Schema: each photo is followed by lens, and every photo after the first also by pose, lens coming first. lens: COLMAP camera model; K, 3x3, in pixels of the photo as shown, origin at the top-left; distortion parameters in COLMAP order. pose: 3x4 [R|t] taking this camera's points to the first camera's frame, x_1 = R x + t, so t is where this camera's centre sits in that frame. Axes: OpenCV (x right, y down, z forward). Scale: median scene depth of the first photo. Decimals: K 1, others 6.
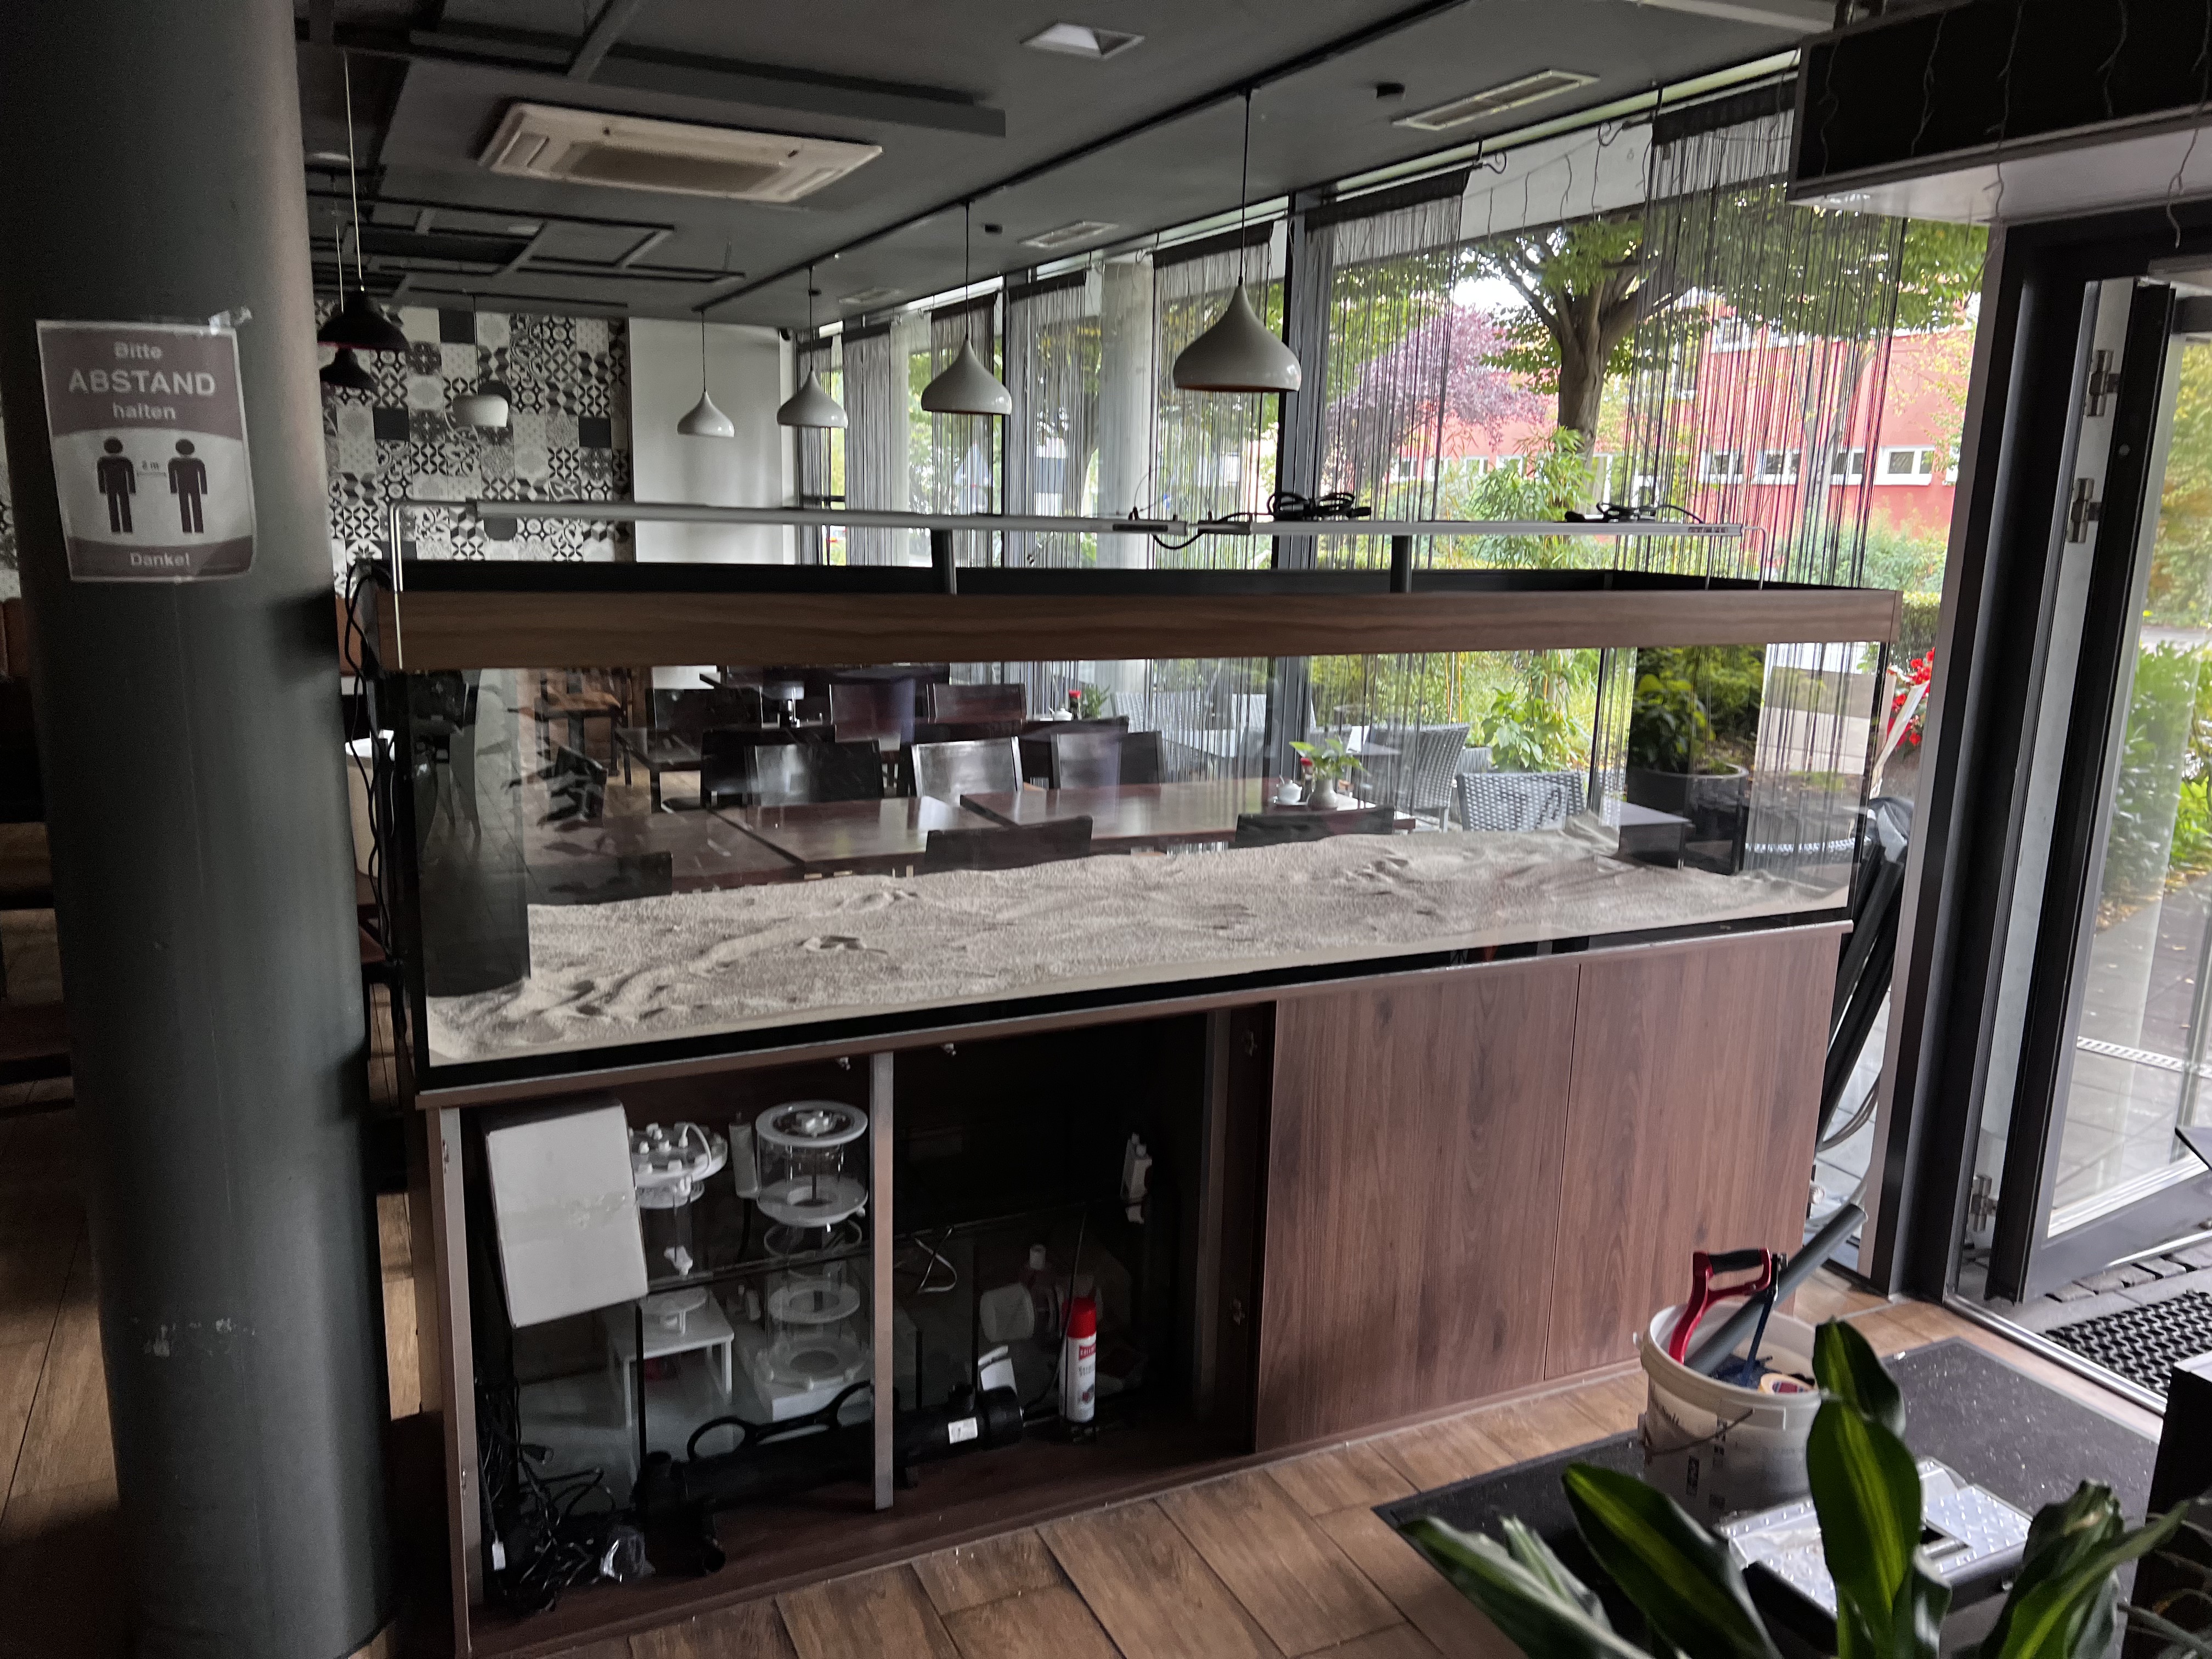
lens RADIAL K [[1669.4, 0, 1118.5], [0, 1669.4, 829.2], [0, 0, 1]] dist [0.038862, -0.042211]
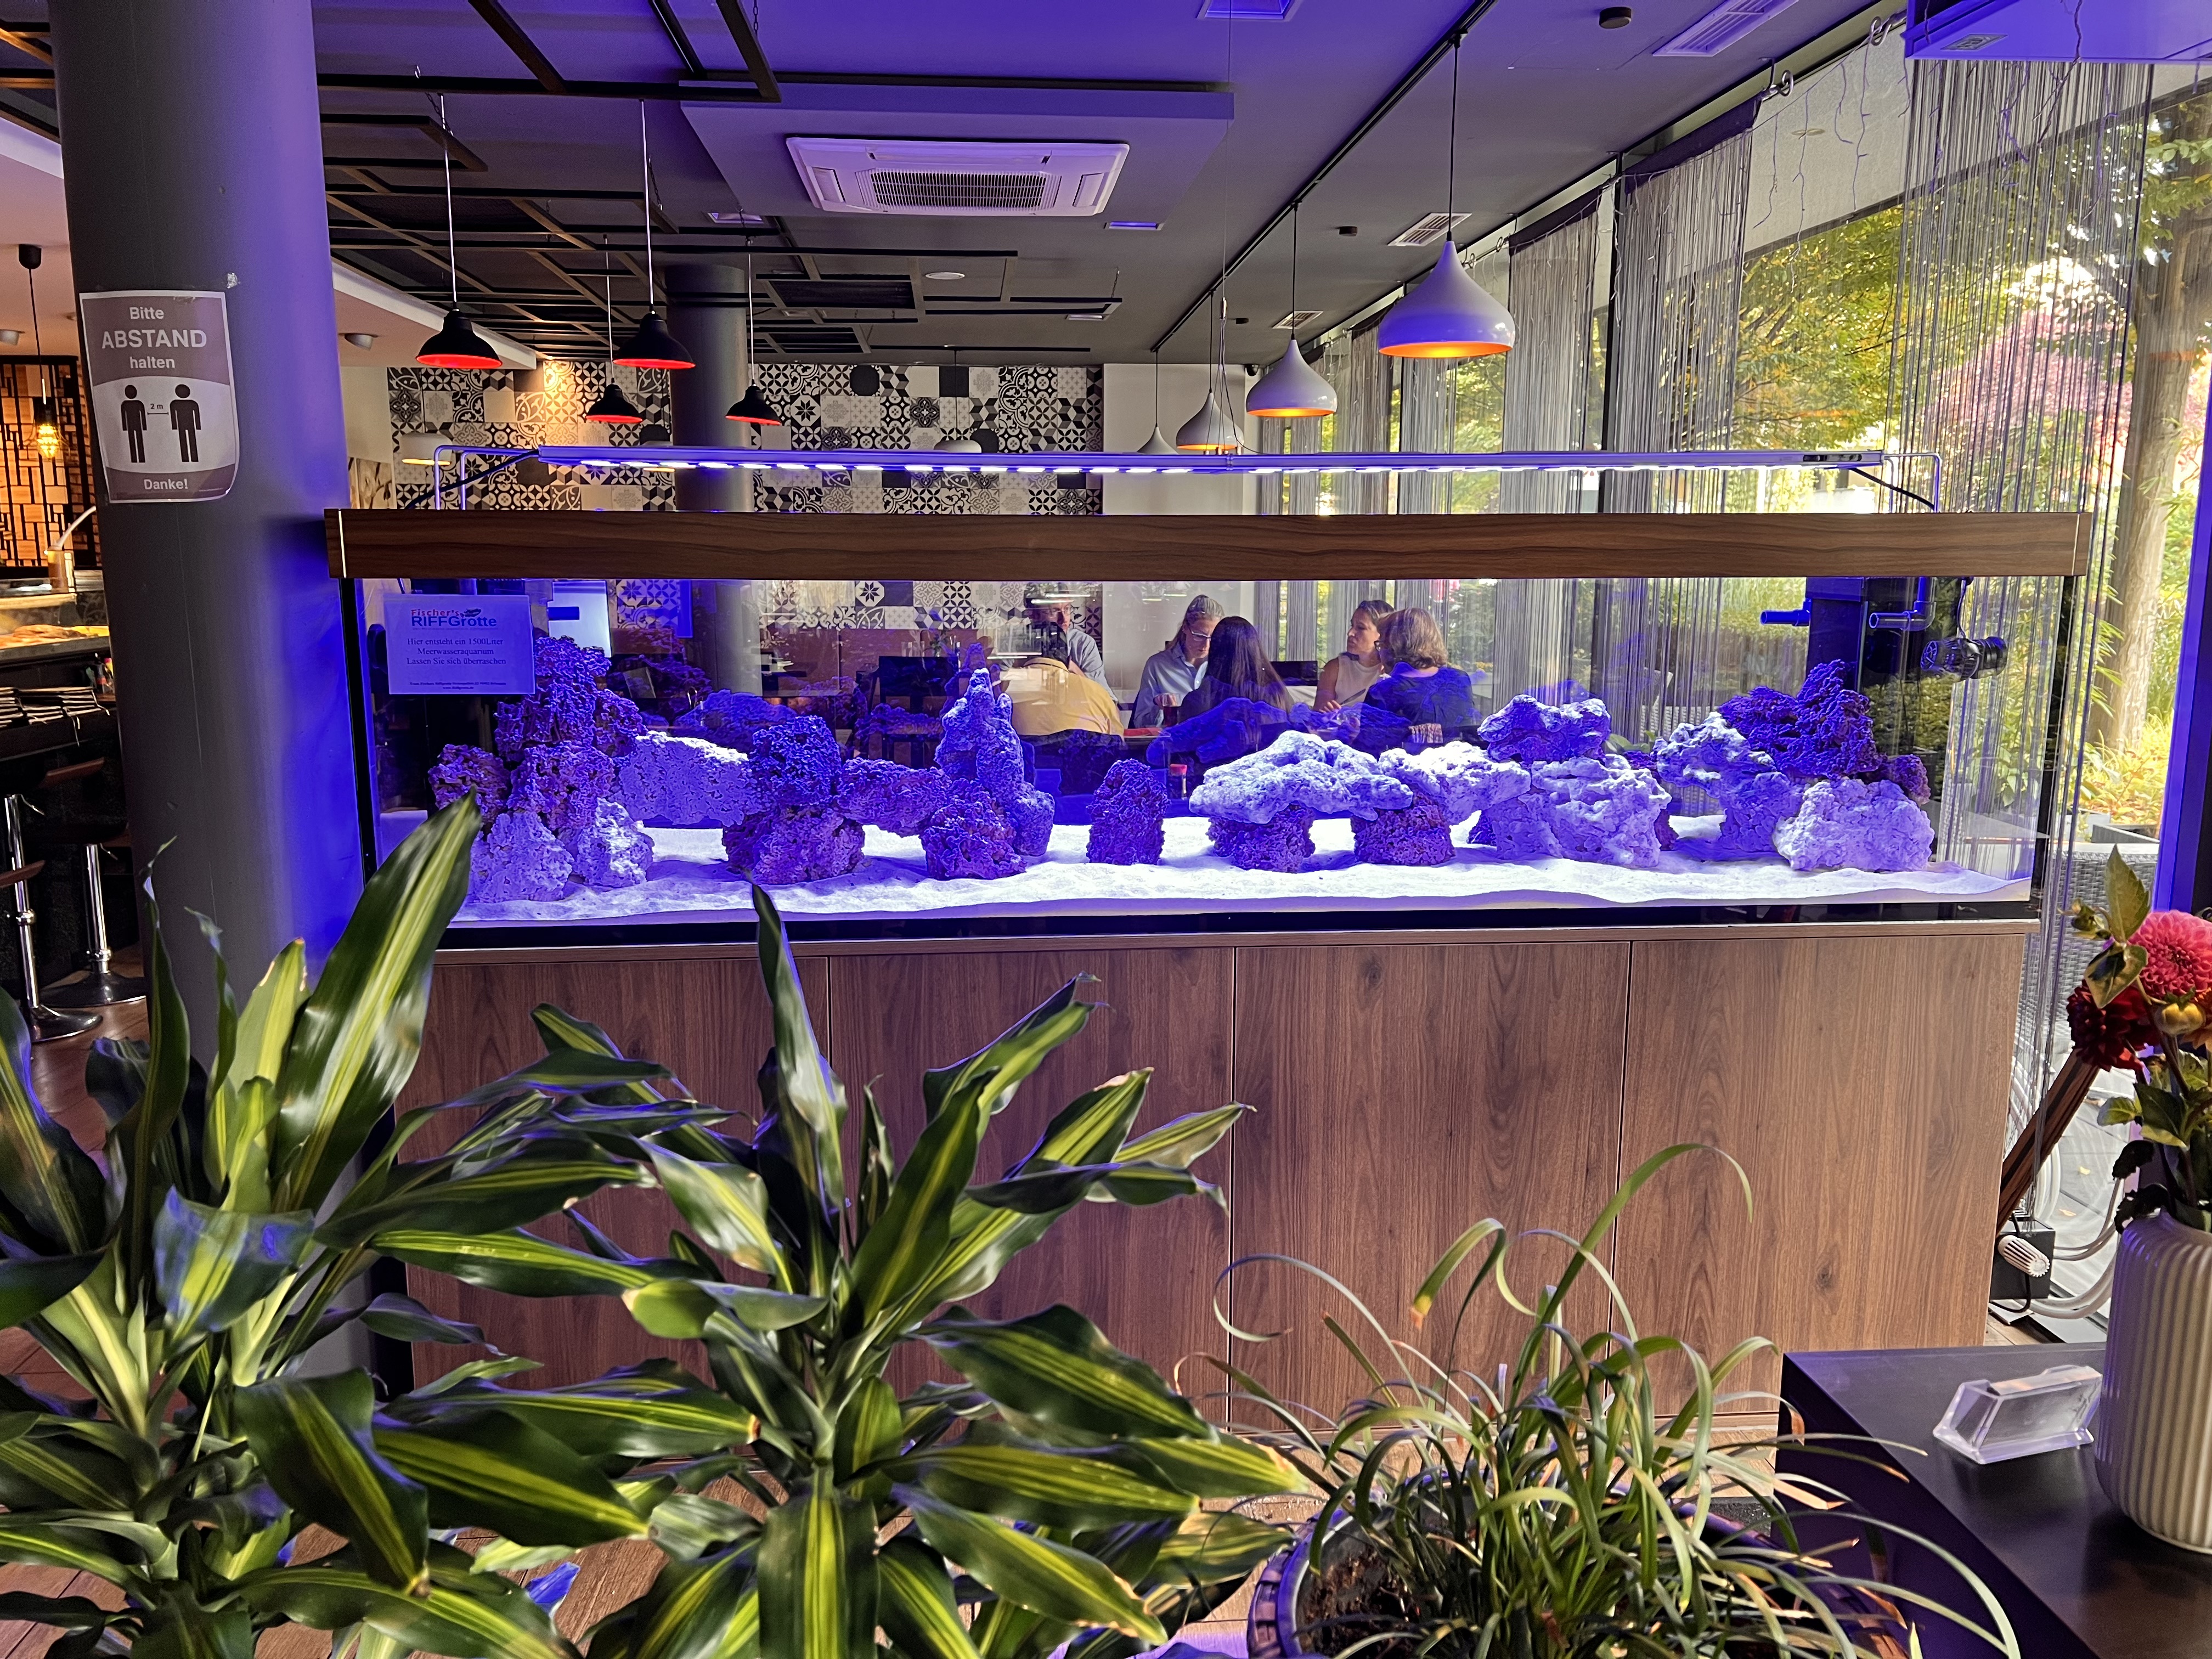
lens RADIAL K [[1677.7, 0, 1096.5], [0, 1677.7, 830.5], [0, 0, 1]] dist [0.064020, -0.077516]
pose [[0.933176, 0.035420, -0.357669, 0.143052], [-0.047711, 0.998533, -0.025595, 0.025229], [0.356238, 0.040949, 0.933498, 0.028035]]
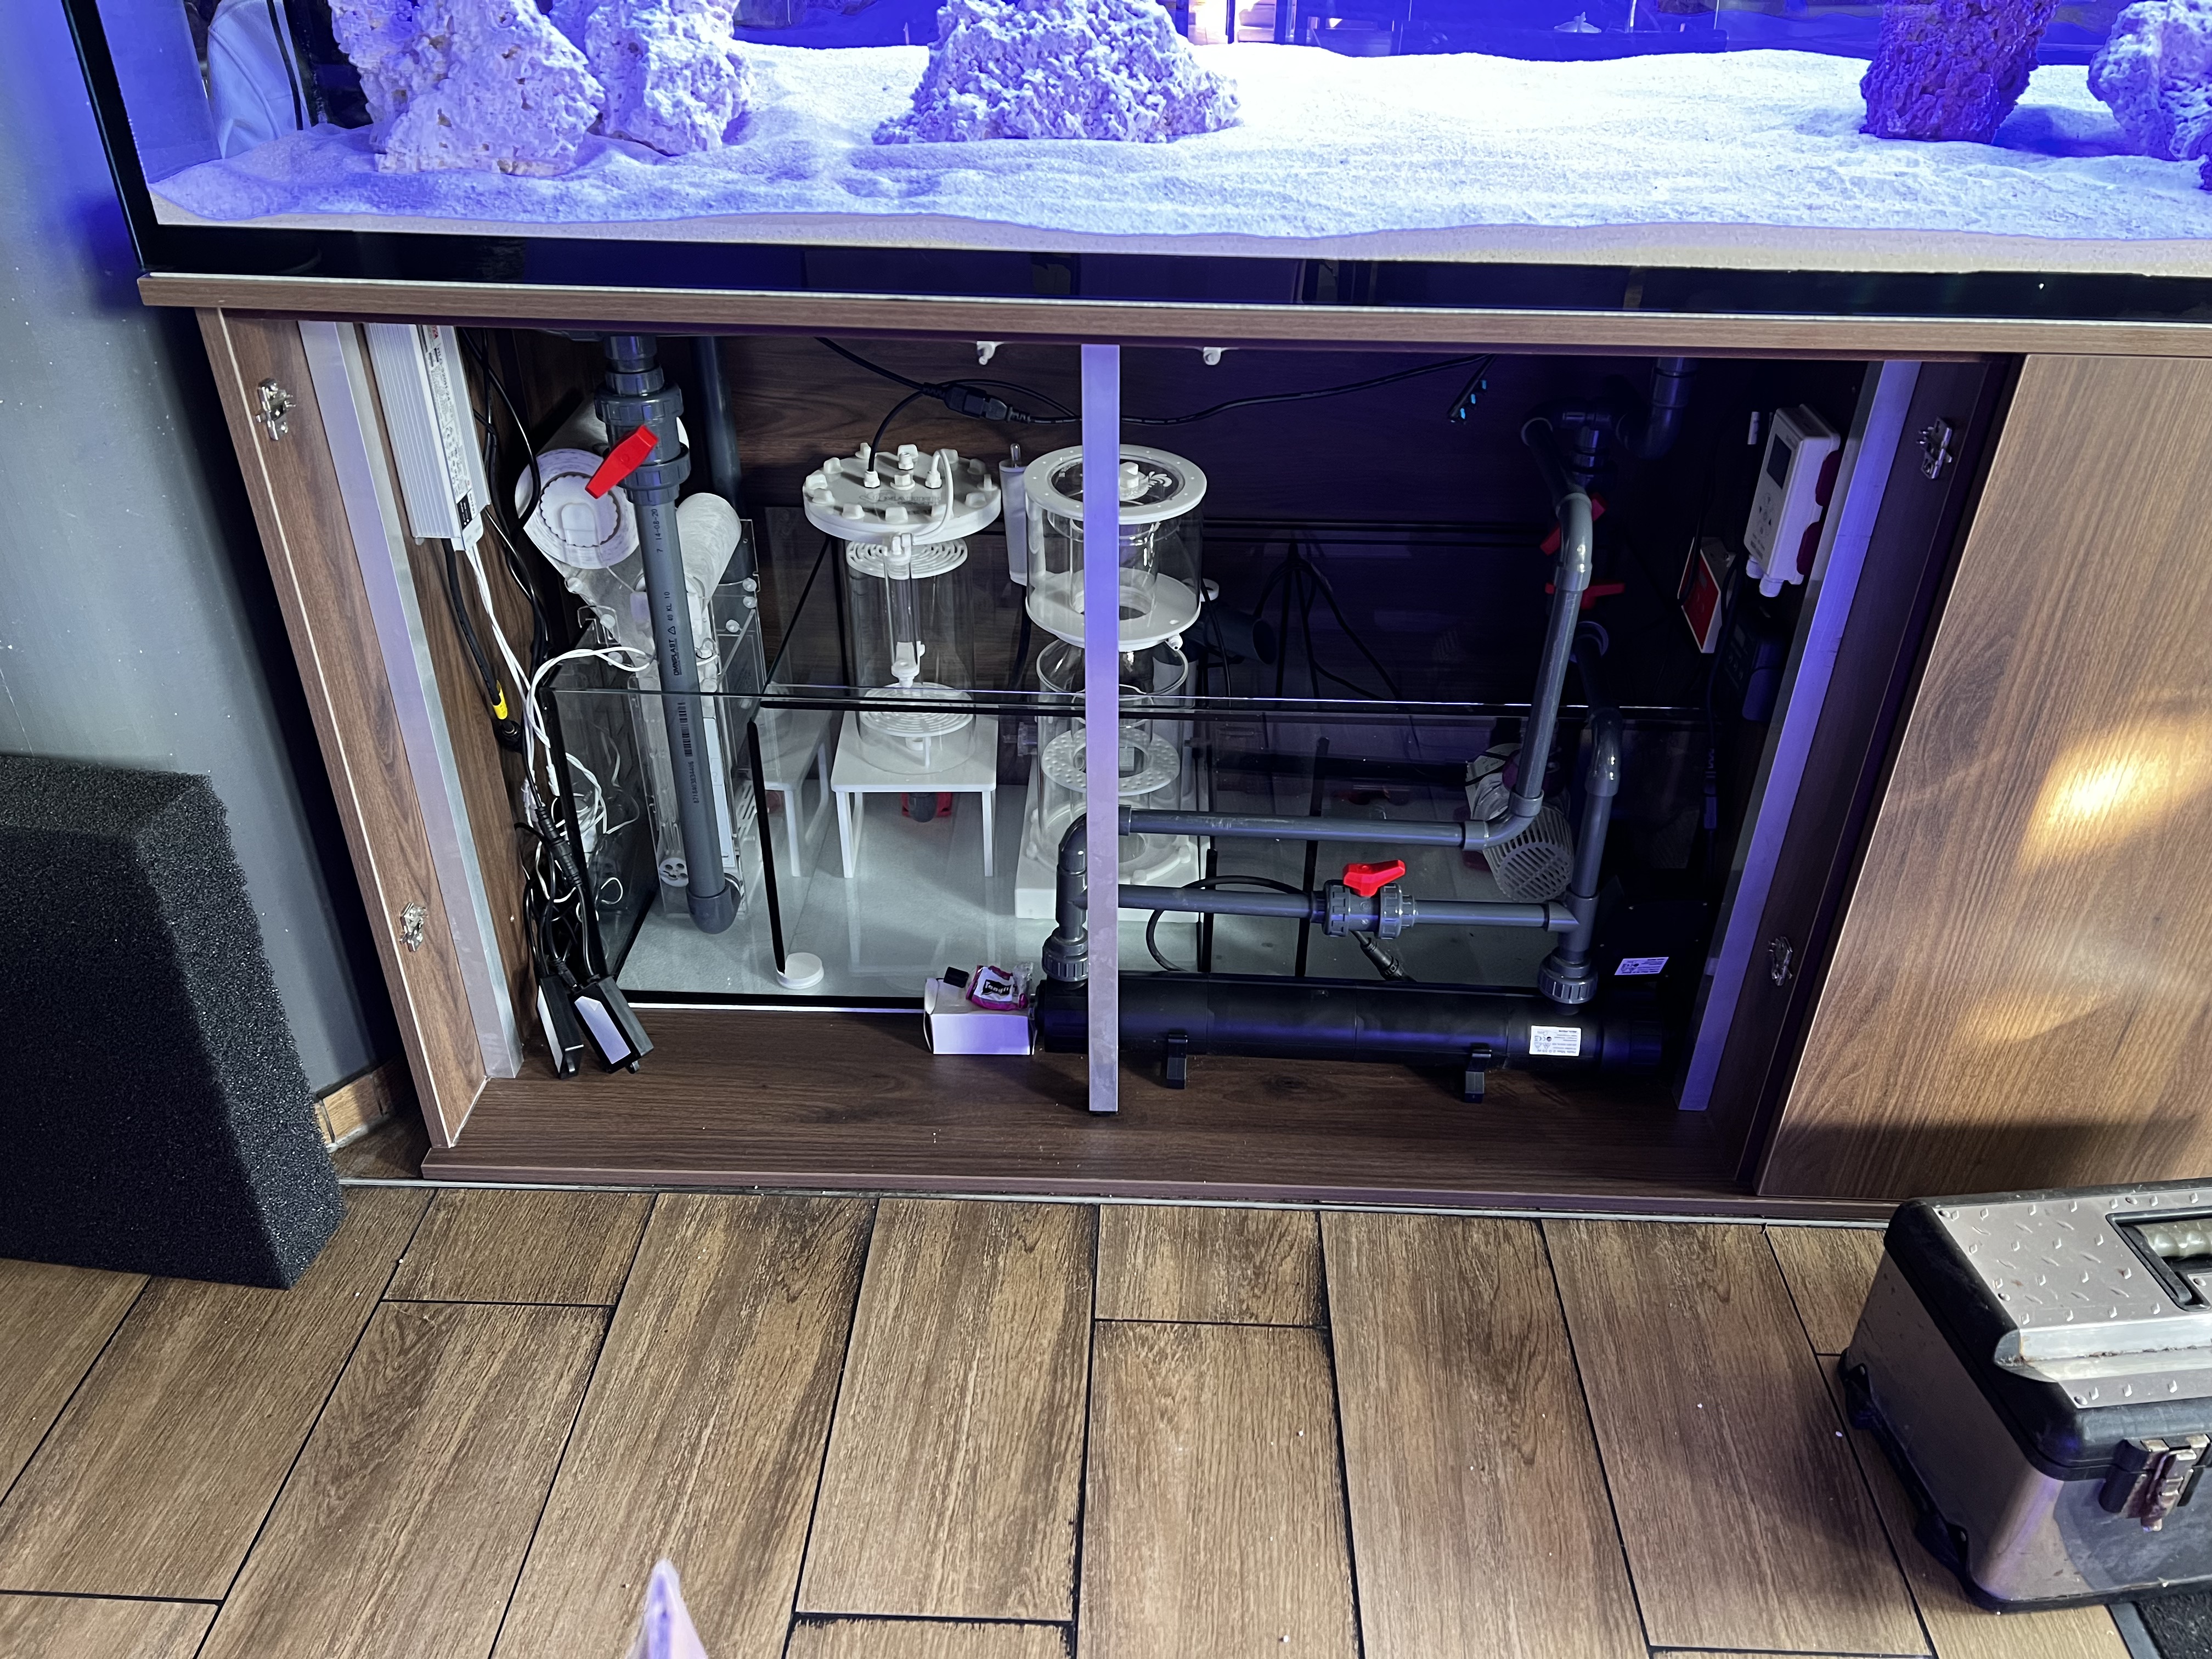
lens RADIAL K [[1658.7, 0, 1111.6], [0, 1658.7, 834.3], [0, 0, 1]] dist [0.073122, -0.074732]
pose [[0.889967, 0.242219, -0.386379, 0.032494], [-0.086857, 0.921800, 0.377810, 0.028939], [0.447677, -0.302679, 0.841410, 0.197628]]
